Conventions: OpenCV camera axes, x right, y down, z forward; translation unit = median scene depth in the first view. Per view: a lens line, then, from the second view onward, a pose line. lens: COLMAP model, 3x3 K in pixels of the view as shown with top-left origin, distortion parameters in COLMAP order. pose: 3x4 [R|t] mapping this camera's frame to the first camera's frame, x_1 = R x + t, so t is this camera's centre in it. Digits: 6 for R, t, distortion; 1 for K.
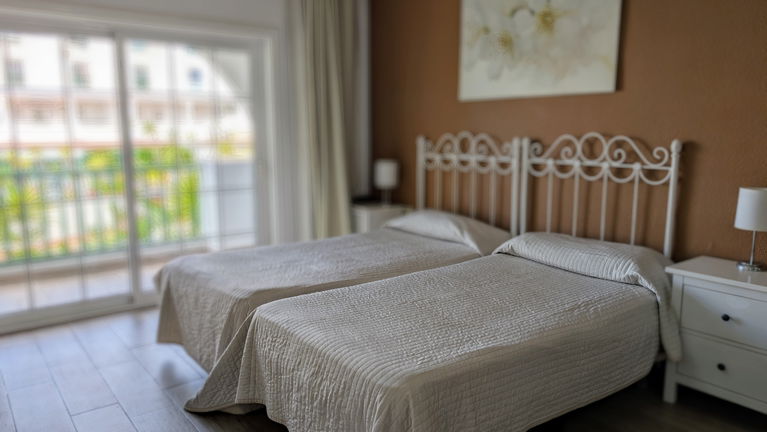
lens RADIAL K [[551.0, 0, 381.9], [0, 551.0, 217.9], [0, 0, 1]] dist [0.004953, -0.009862]
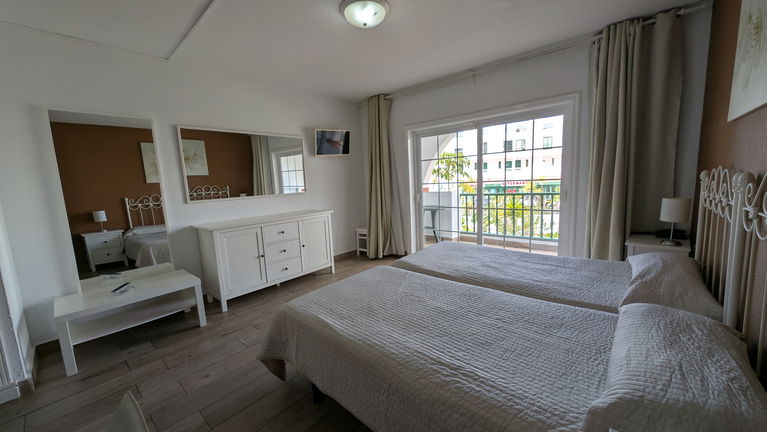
lens RADIAL K [[289.5, 0, 383.8], [0, 289.5, 214.7], [0, 0, 1]] dist [0.002750, -0.001463]
pose [[0.184164, 0.119042, -0.975660, 0.669157], [-0.105684, 0.989282, 0.100755, -0.113768], [0.977197, 0.084556, 0.194771, 0.655795]]
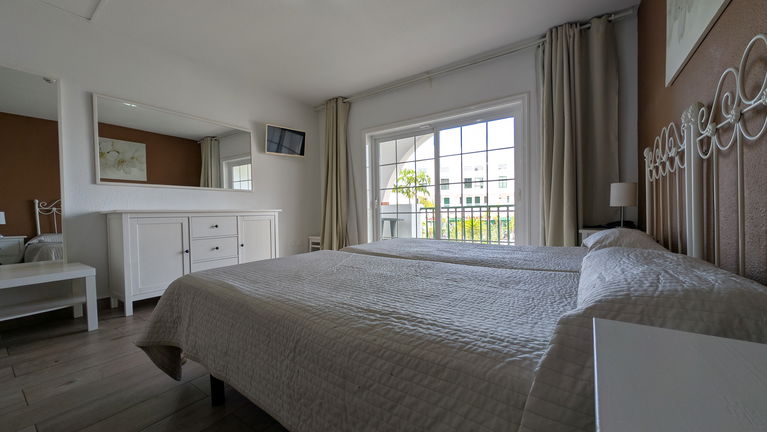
lens RADIAL K [[289.5, 0, 382.3], [0, 289.5, 213.0], [0, 0, 1]] dist [0.002750, -0.001463]
pose [[0.293264, 0.010311, -0.955976, 0.600714], [-0.128605, 0.991279, -0.028761, 0.040063], [0.947342, 0.131378, 0.292032, 0.747277]]
